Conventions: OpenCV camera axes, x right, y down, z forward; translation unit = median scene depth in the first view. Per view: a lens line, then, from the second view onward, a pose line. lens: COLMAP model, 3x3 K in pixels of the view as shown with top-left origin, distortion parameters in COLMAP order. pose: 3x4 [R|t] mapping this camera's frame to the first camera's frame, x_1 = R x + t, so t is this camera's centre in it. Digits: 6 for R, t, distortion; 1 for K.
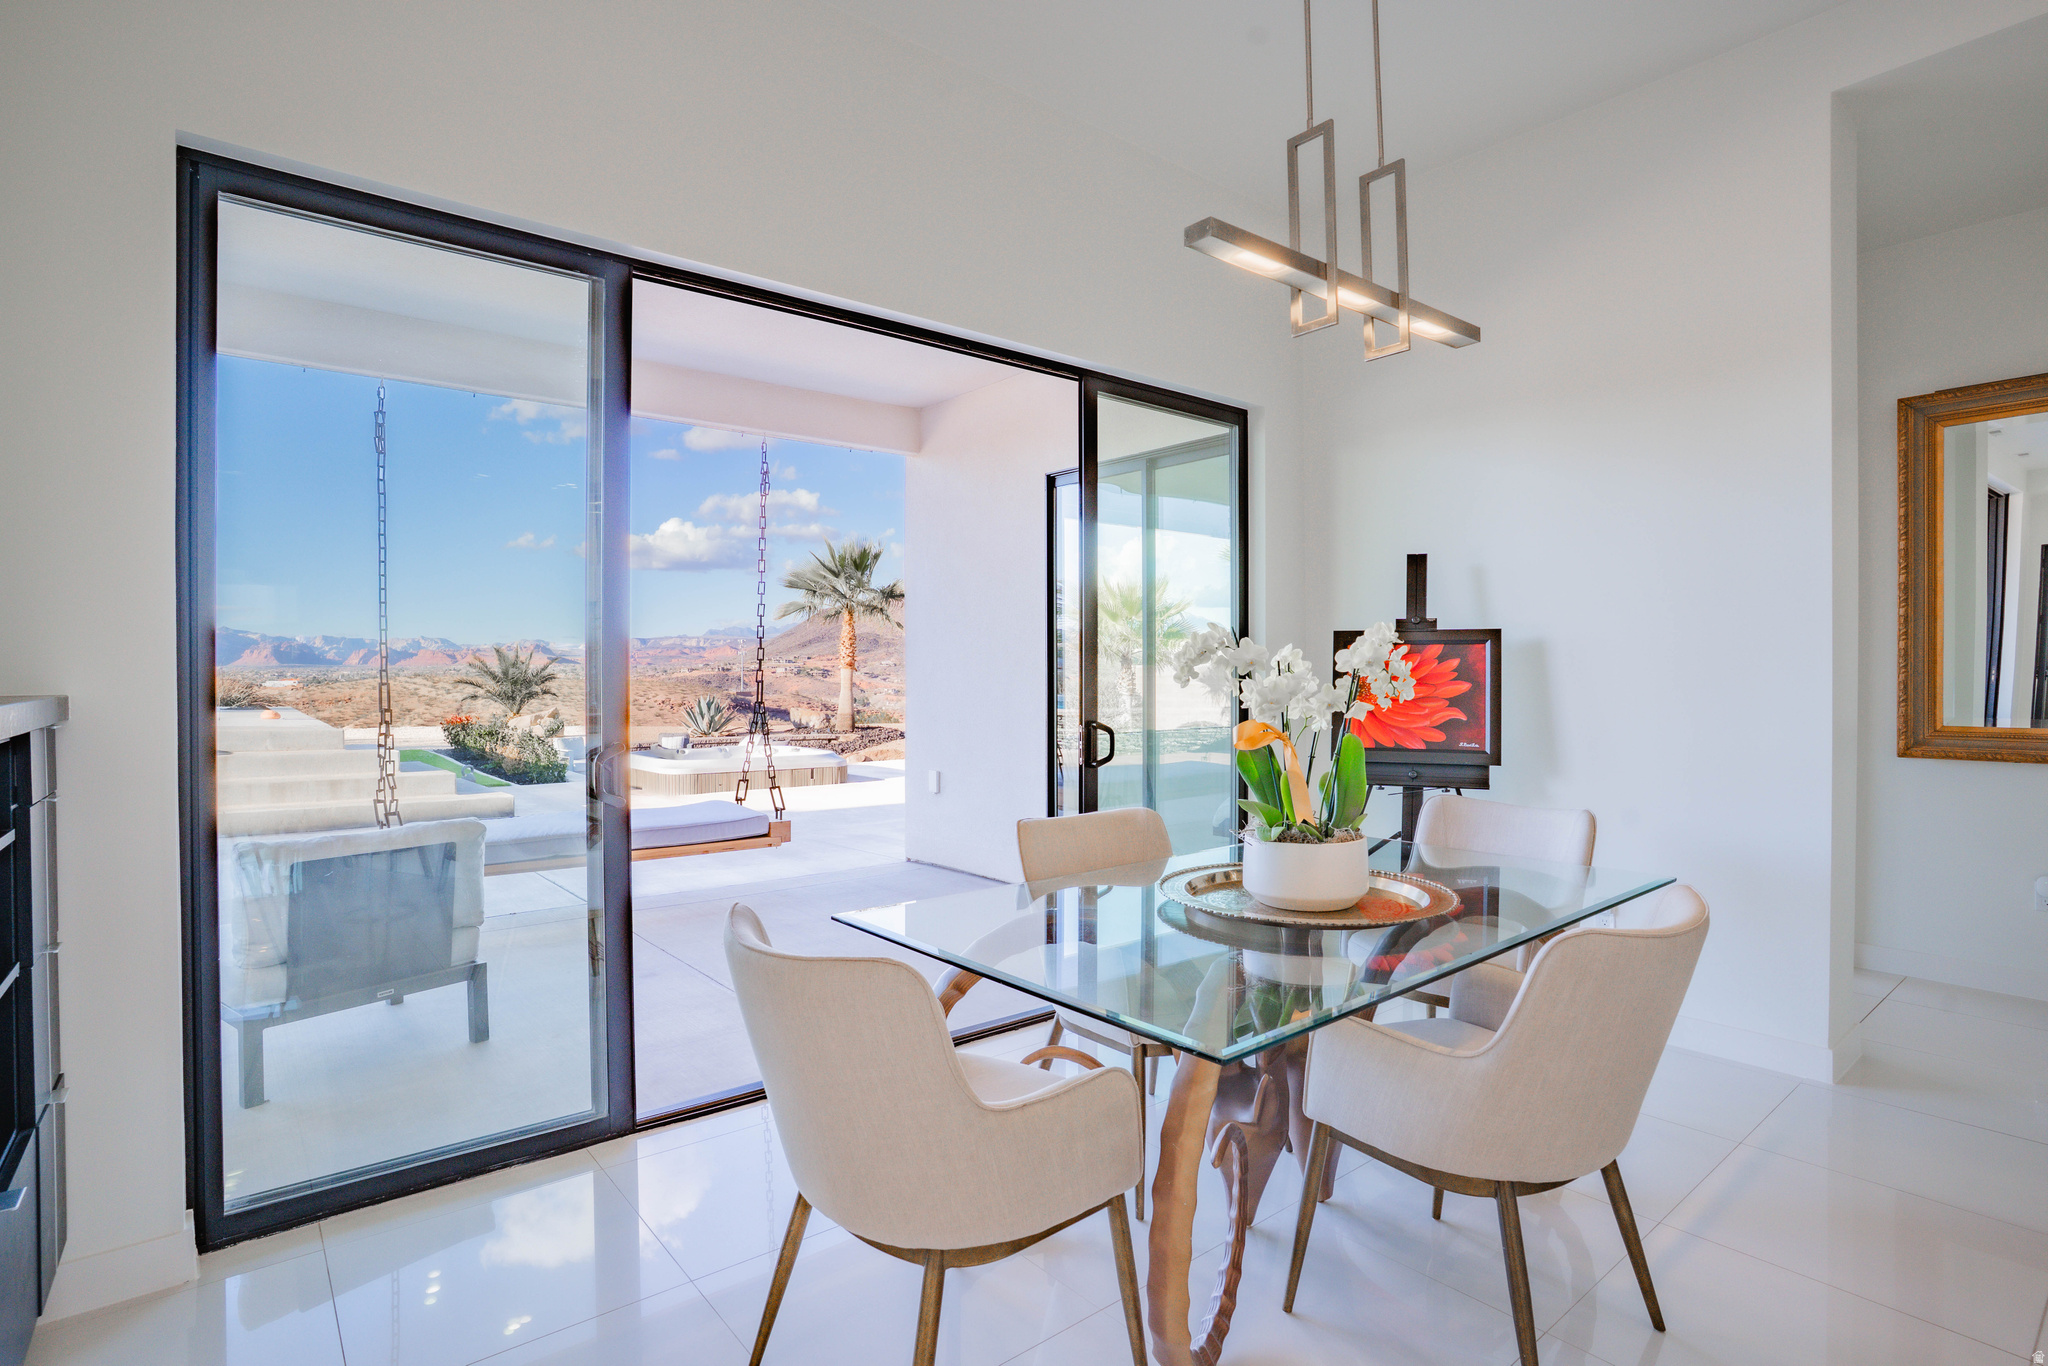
lens RADIAL K [[1012.9, 0, 1021.8], [0, 1012.9, 684.2], [0, 0, 1]] dist [-0.052800, 0.014857]
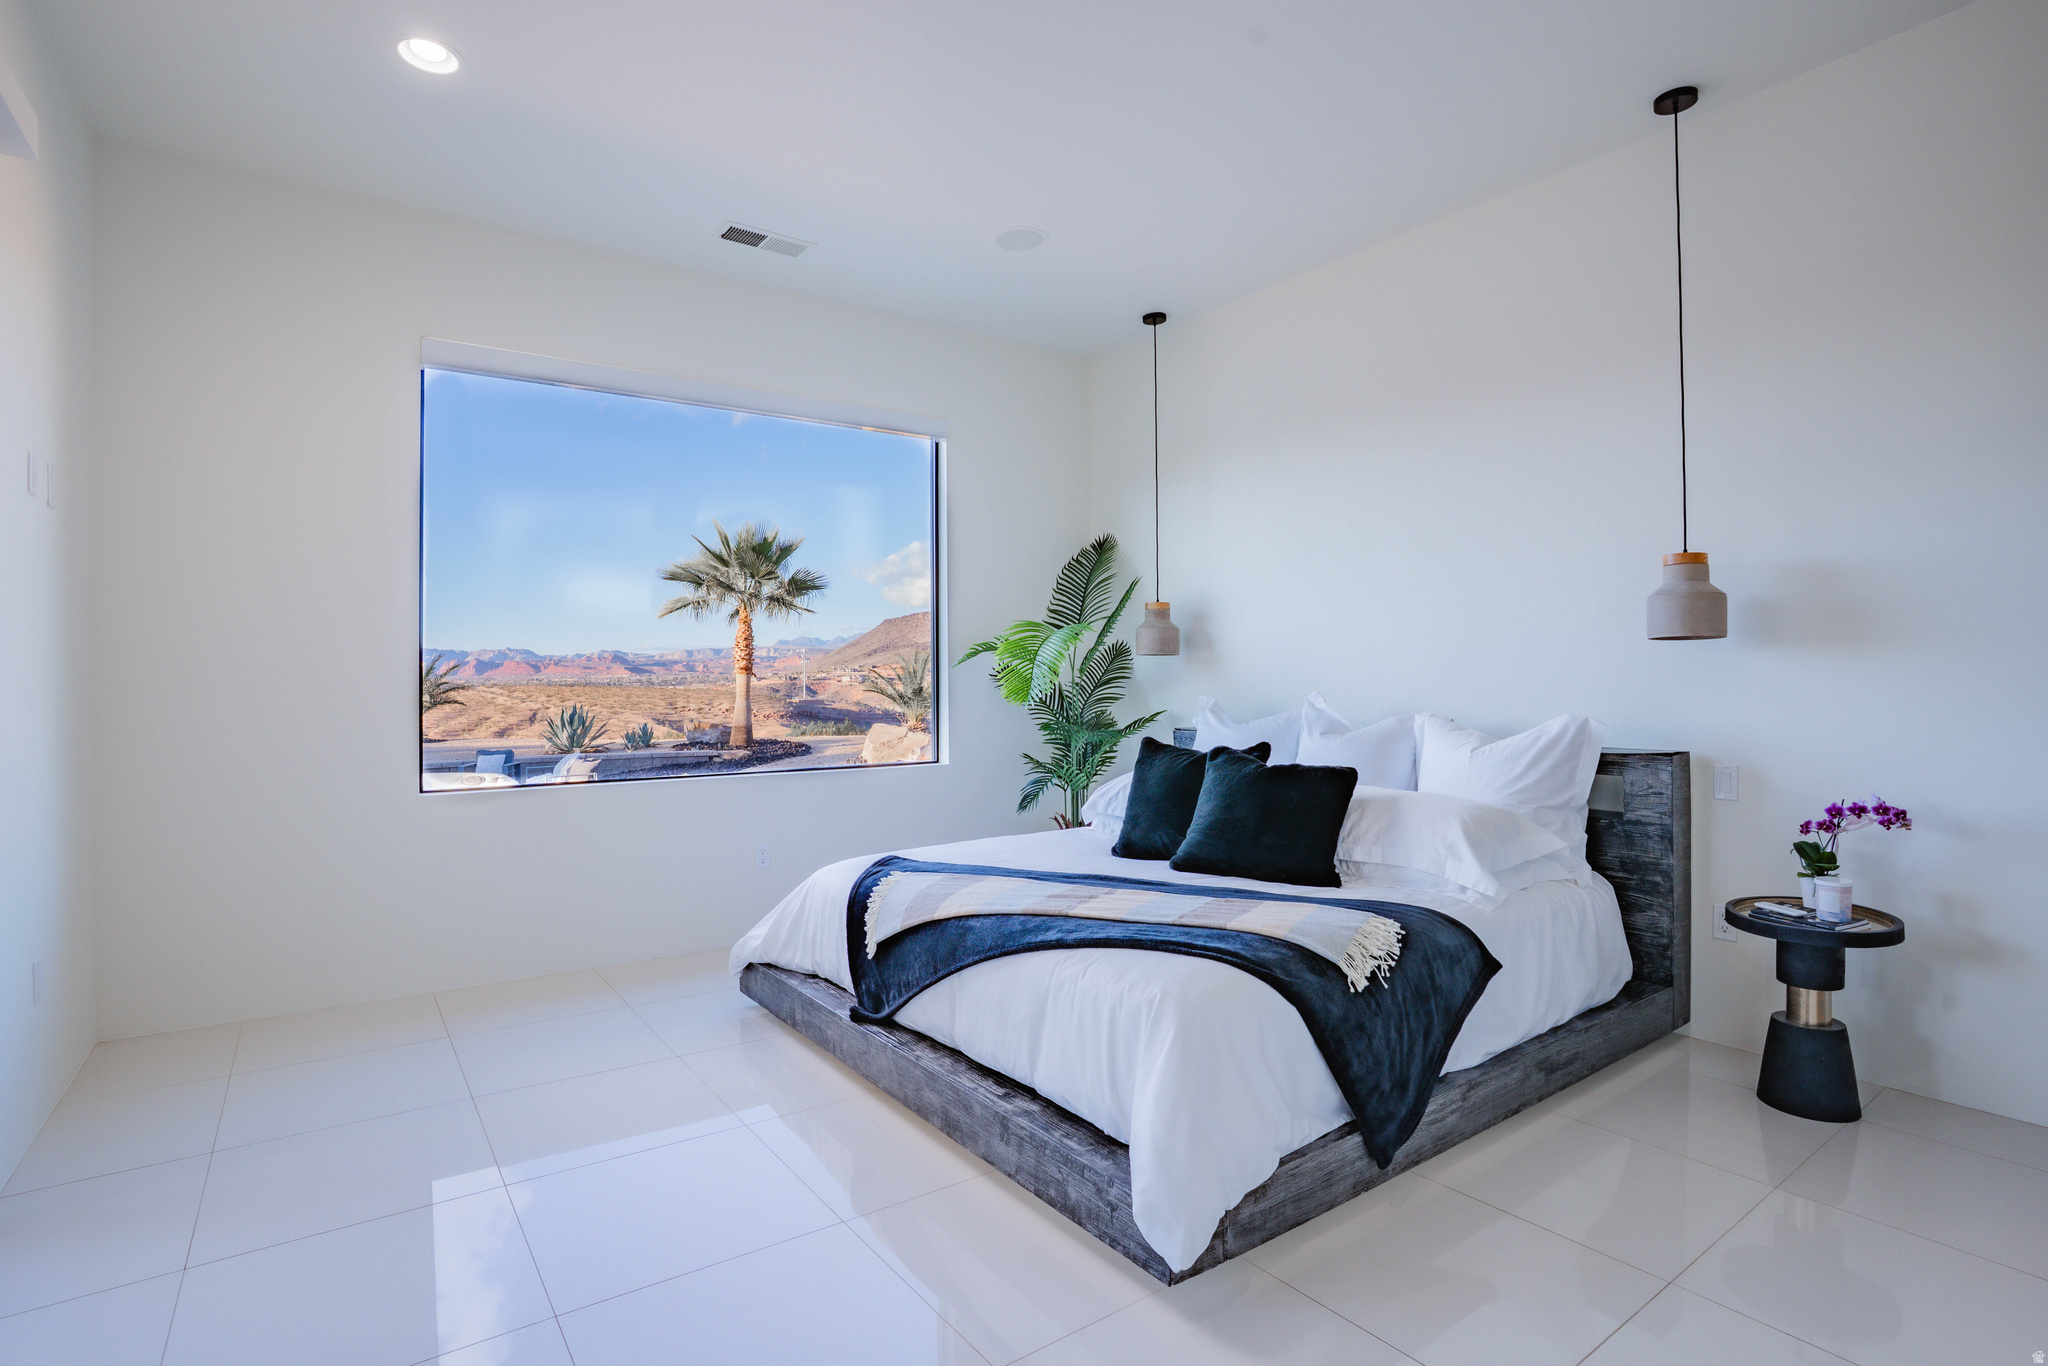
lens RADIAL K [[1013.9, 0, 1017.5], [0, 1013.9, 677.5], [0, 0, 1]] dist [-0.070588, 0.026620]
pose [[0.997607, -0.003634, -0.069038, 0.628193], [0.002610, 0.999885, -0.014910, 0.006972], [0.069085, 0.014694, 0.997503, 0.881138]]
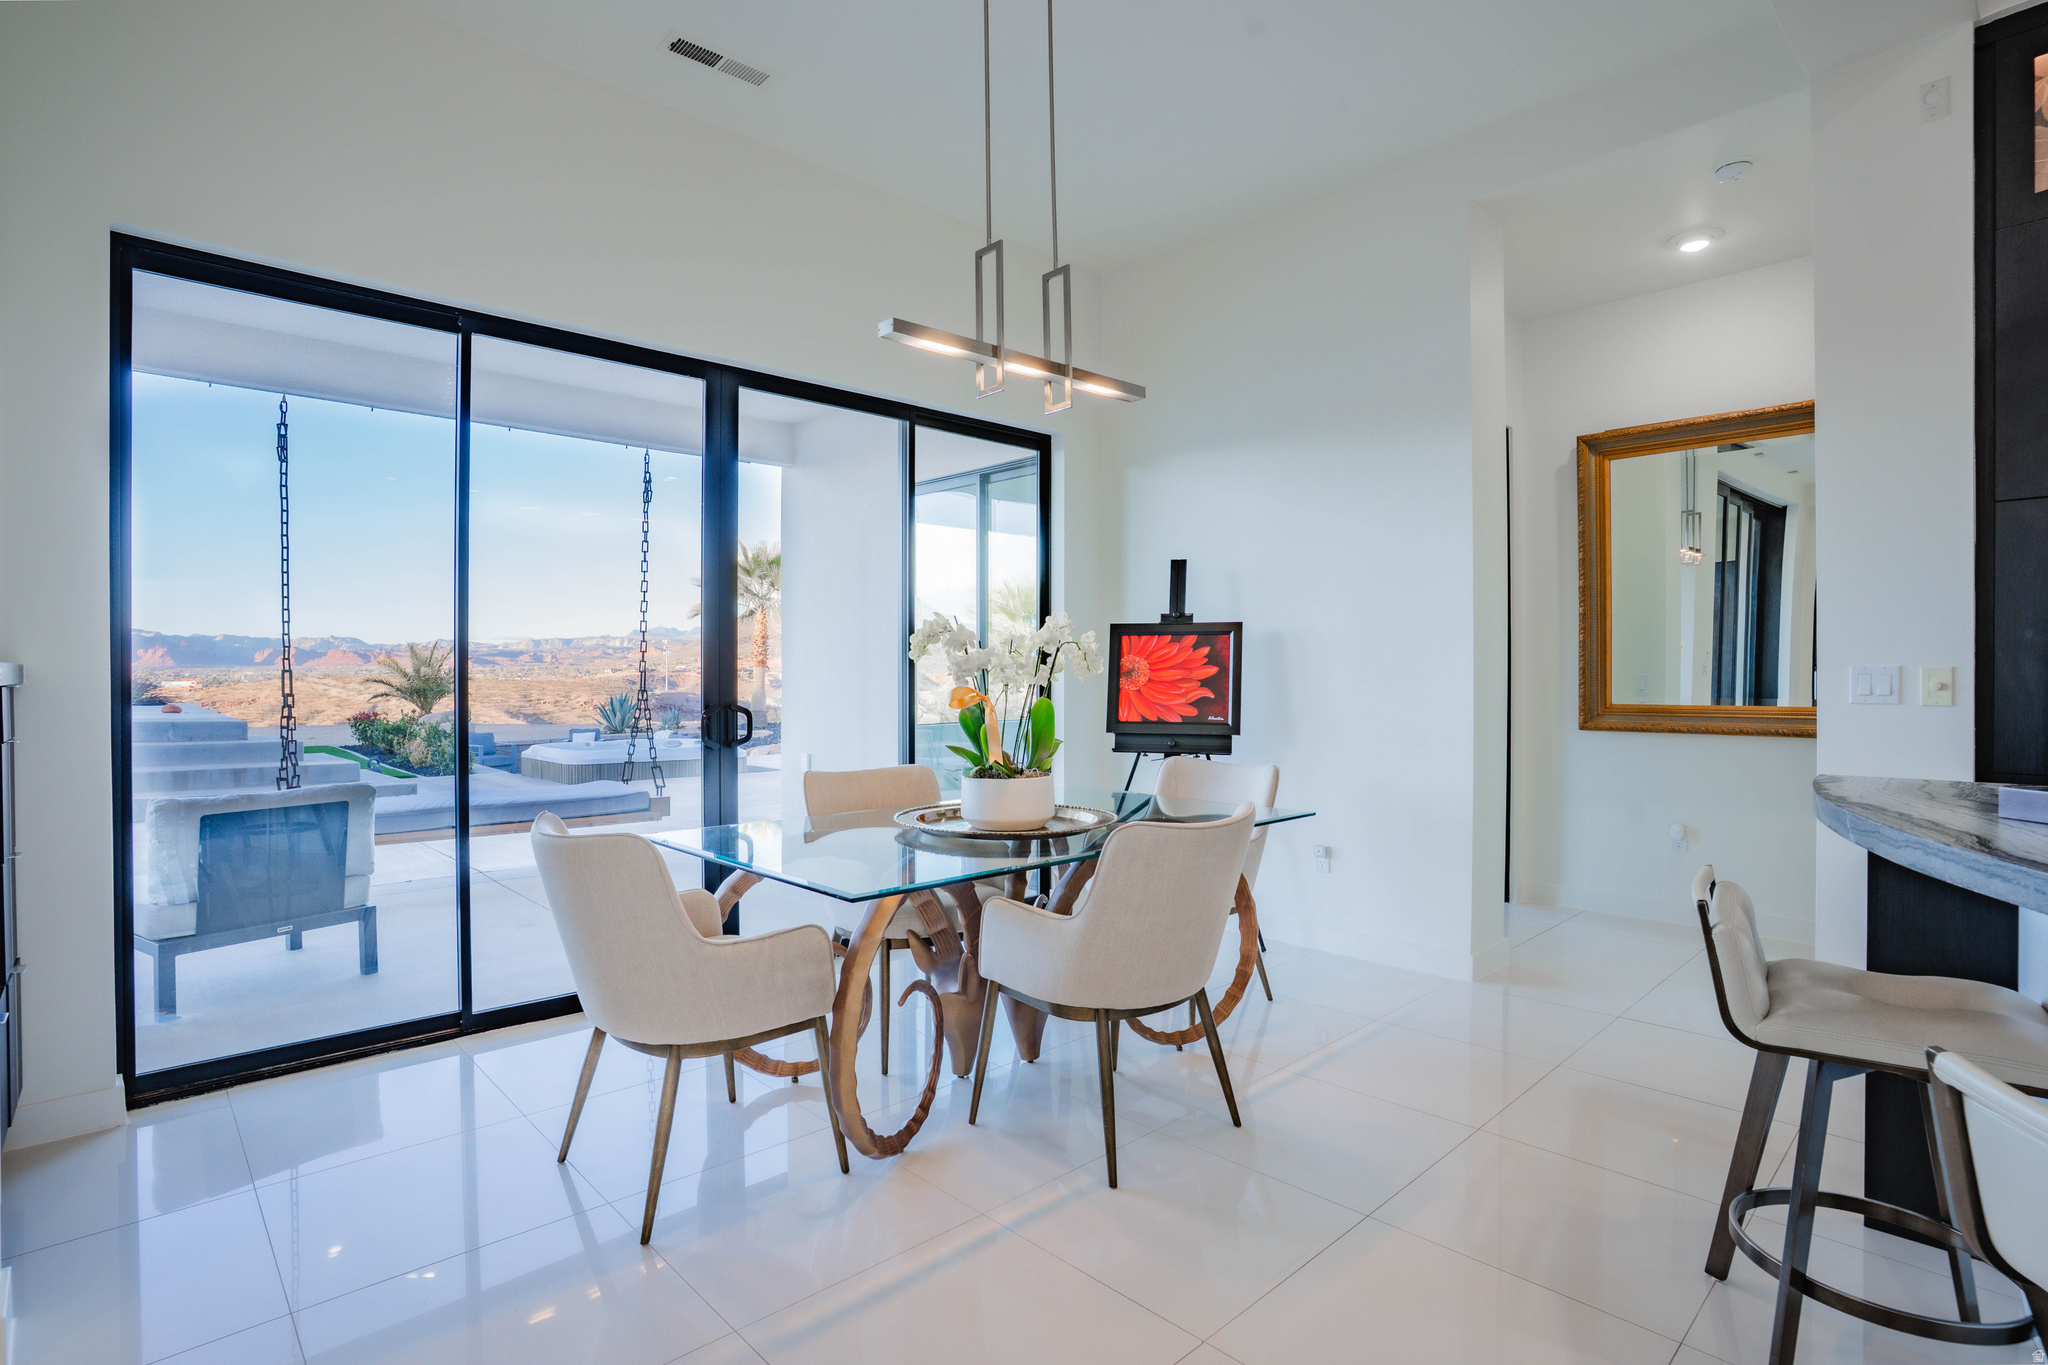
lens RADIAL K [[1013.9, 0, 1024.3], [0, 1013.9, 686.2], [0, 0, 1]] dist [-0.070588, 0.026620]
pose [[0.997520, 0.000496, 0.070379, 0.123312], [-0.000538, 1.000000, 0.000587, 0.019987], [-0.070378, -0.000624, 0.997520, -0.181963]]
